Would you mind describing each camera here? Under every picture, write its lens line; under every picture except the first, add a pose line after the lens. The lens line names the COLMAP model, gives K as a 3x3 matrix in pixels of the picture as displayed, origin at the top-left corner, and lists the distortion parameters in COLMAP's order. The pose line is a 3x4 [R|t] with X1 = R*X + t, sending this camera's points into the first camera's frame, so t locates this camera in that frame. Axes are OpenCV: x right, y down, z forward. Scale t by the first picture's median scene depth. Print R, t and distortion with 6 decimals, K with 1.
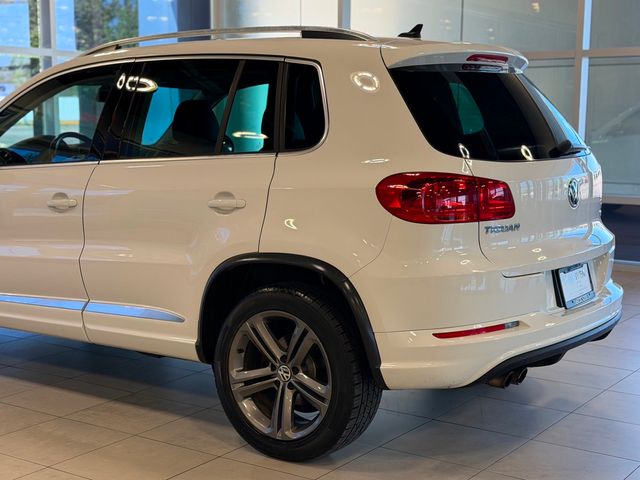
lens RADIAL K [[1018.4, 0, 320.0], [0, 1018.4, 240.0], [0, 0, 1]] dist [0.191565, 0.035510]
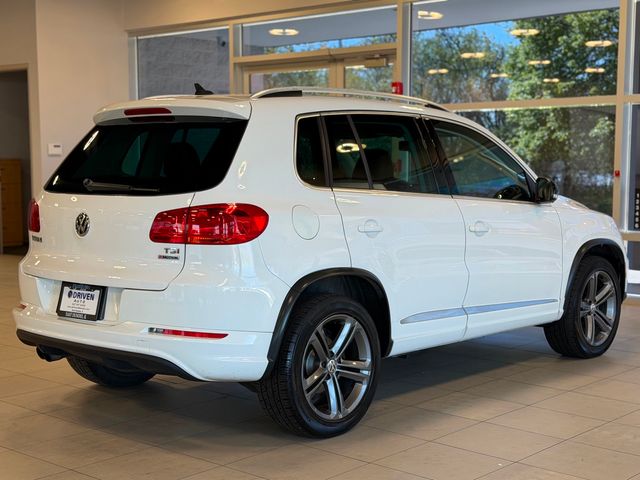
lens RADIAL K [[1030.0, 0, 320.0], [0, 1030.0, 240.0], [0, 0, 1]] dist [0.017060, -0.067821]
pose [[-0.122291, 0.071936, -0.989884, 1.392741], [-0.133179, 0.987160, 0.088191, -0.169055], [0.983518, 0.142616, -0.111141, 1.416190]]
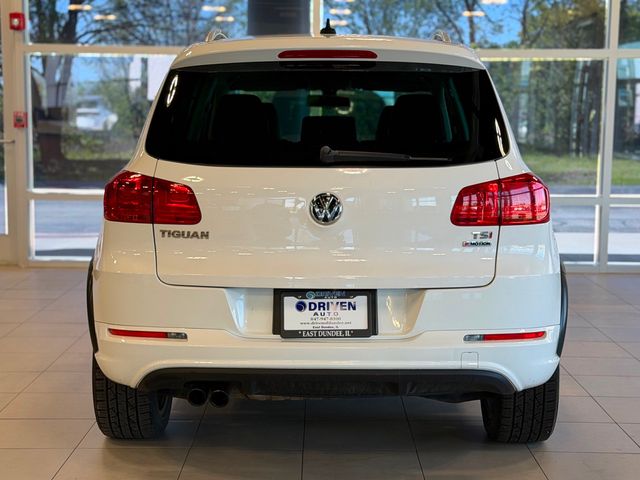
lens RADIAL K [[1153.5, 0, 320.0], [0, 1153.5, 240.0], [0, 0, 1]] dist [0.181209, 0.008843]
pose [[0.553387, 0.088269, -0.828234, 1.054856], [-0.110142, 0.993392, 0.032279, -0.050454], [0.825610, 0.073361, 0.559452, 0.466104]]
